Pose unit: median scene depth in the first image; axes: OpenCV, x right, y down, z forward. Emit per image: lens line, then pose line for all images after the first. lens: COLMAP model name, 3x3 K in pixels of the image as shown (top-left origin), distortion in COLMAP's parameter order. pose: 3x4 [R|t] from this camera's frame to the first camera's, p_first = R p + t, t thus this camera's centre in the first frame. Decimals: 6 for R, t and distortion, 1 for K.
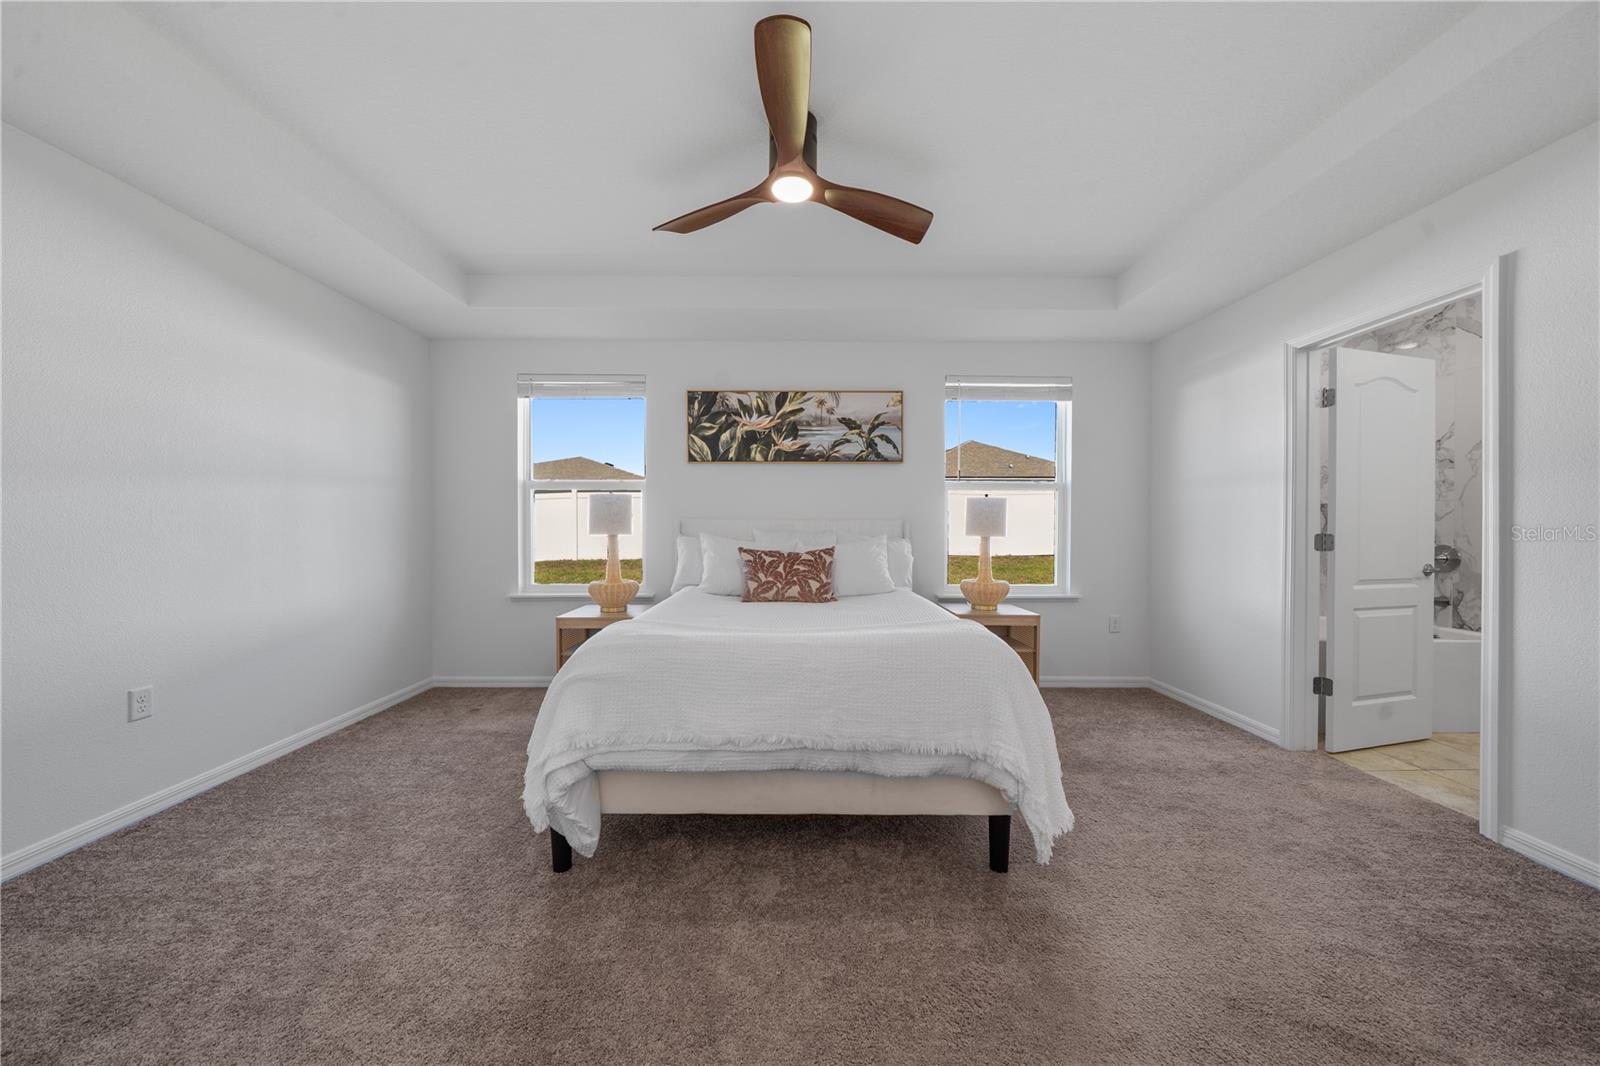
lens RADIAL K [[558.2, 0, 801.9], [0, 558.2, 531.5], [0, 0, 1]] dist [-0.004606, 0.000445]
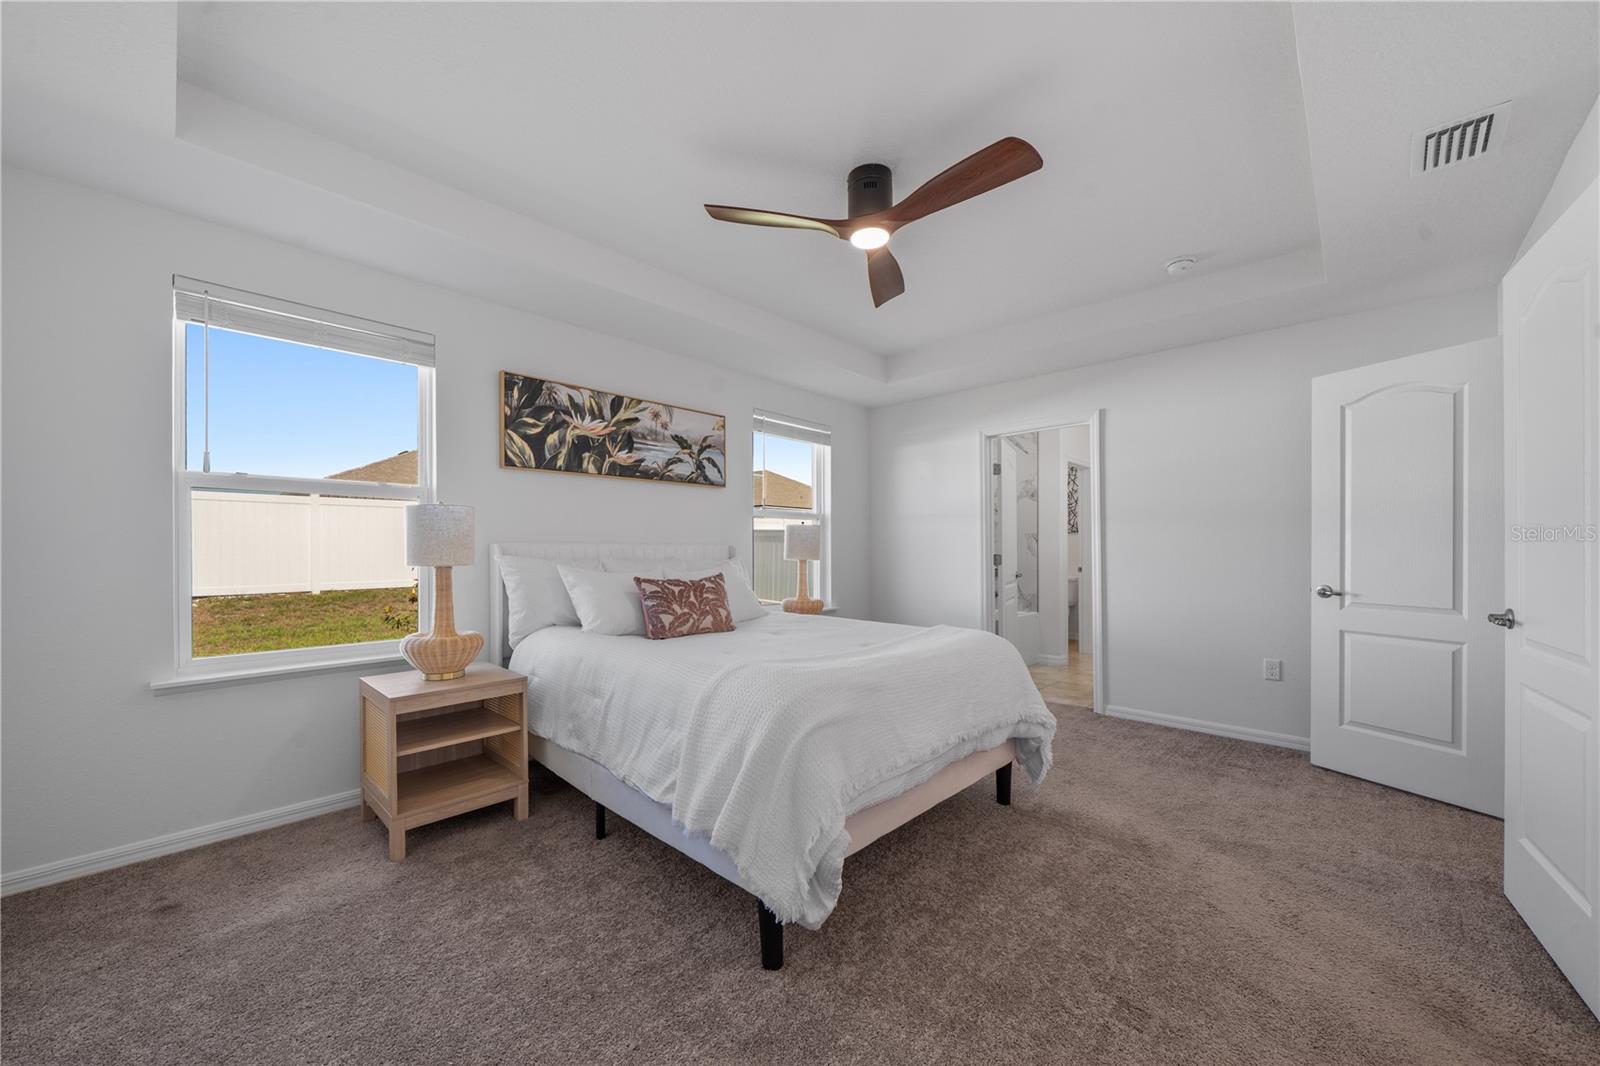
lens RADIAL K [[585.3, 0, 810.3], [0, 585.3, 546.1], [0, 0, 1]] dist [-0.000414, 0.000056]
pose [[0.697653, 0.001853, 0.716434, -0.477393], [0.007710, 0.999919, -0.010094, -0.006147], [-0.716395, 0.012566, 0.697582, 0.158179]]
